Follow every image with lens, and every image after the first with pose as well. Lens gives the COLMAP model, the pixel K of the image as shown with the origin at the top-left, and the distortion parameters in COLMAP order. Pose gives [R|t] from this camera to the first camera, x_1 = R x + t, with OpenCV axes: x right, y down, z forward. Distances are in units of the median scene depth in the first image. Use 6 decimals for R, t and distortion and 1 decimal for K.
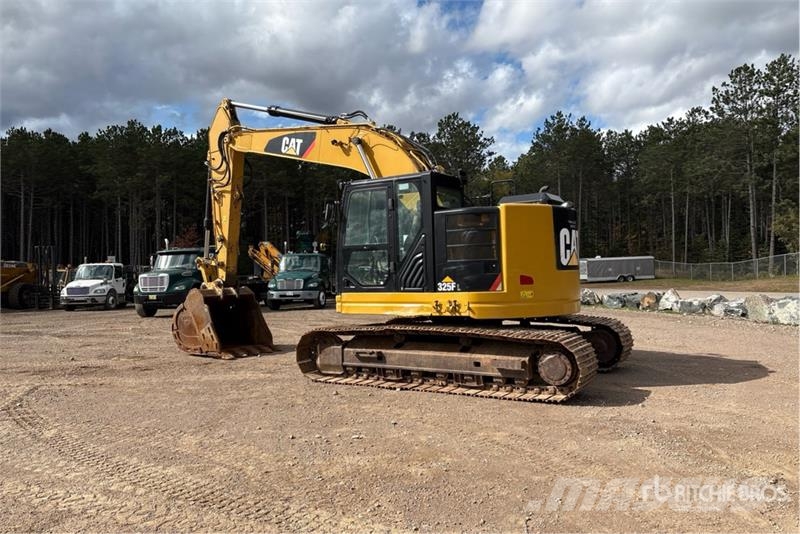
lens RADIAL K [[590.0, 0, 406.5], [0, 590.0, 268.3], [0, 0, 1]] dist [0.072923, -0.080145]
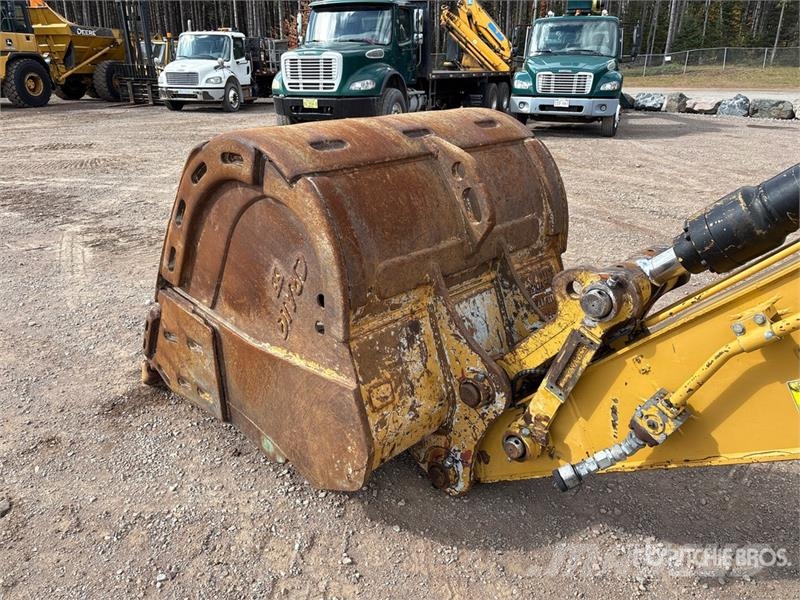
lens RADIAL K [[605.1, 0, 399.0], [0, 605.1, 297.0], [0, 0, 1]] dist [0.051586, -0.051270]
pose [[0.978464, 0.100938, -0.180052, -0.232053], [-0.027113, 0.927572, 0.372660, 0.007135], [0.204627, -0.359753, 0.910333, 0.470219]]
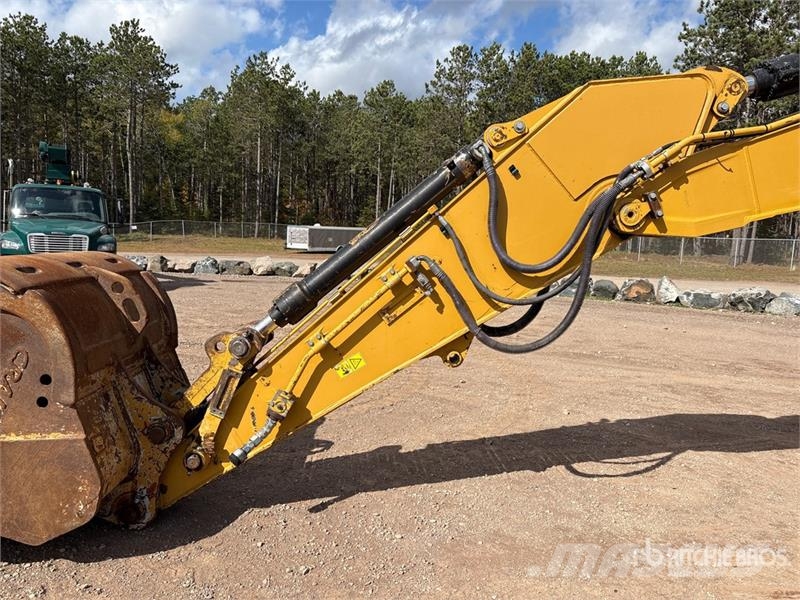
lens RADIAL K [[602.7, 0, 401.9], [0, 602.7, 302.8], [0, 0, 1]] dist [0.012565, -0.005017]
pose [[0.820083, -0.005125, 0.572222, -0.265083], [-0.060455, 0.993588, 0.095540, 0.010066], [-0.569043, -0.112944, 0.814514, 0.420492]]
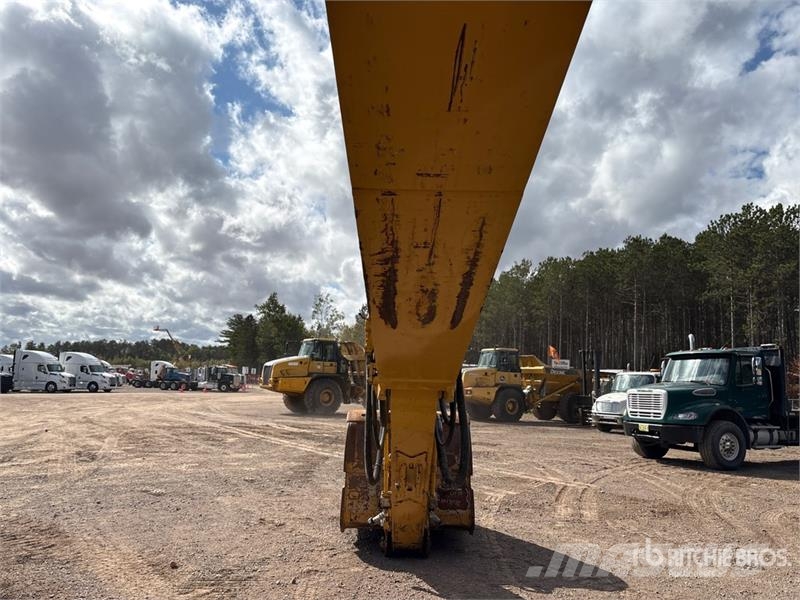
lens RADIAL K [[603.3, 0, 403.9], [0, 603.3, 303.7], [0, 0, 1]] dist [0.057383, -0.063093]
pose [[0.542900, -0.067879, -0.837050, -0.028370], [-0.037642, 0.993759, -0.105001, -0.002644], [0.838953, 0.088513, 0.536957, 0.417080]]
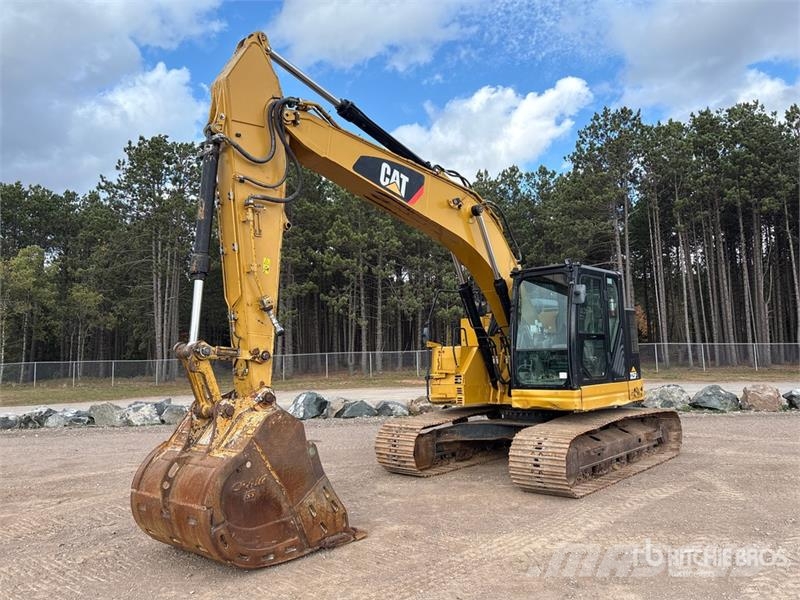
lens RADIAL K [[605.8, 0, 396.6], [0, 605.8, 300.7], [0, 0, 1]] dist [0.050340, -0.066760]
pose [[0.165654, 0.102072, 0.980888, -0.380343], [0.025872, 0.993837, -0.107788, 0.001462], [-0.985845, 0.043233, 0.161992, 0.397945]]
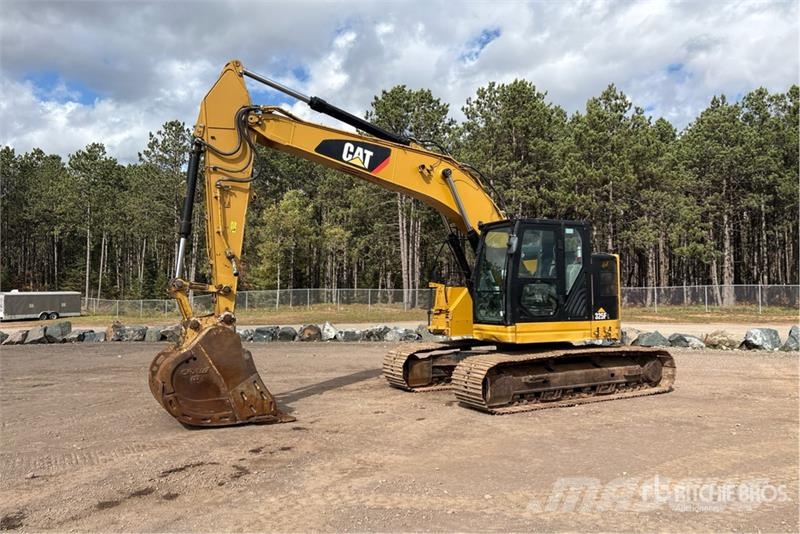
lens RADIAL K [[590.0, 0, 406.5], [0, 590.0, 268.3], [0, 0, 1]] dist [0.072923, -0.080145]
pose [[0.491215, 0.062562, 0.868789, -0.397436], [-0.007700, 0.997690, -0.067490, 0.005865], [-0.871004, 0.026463, 0.490562, 0.233537]]
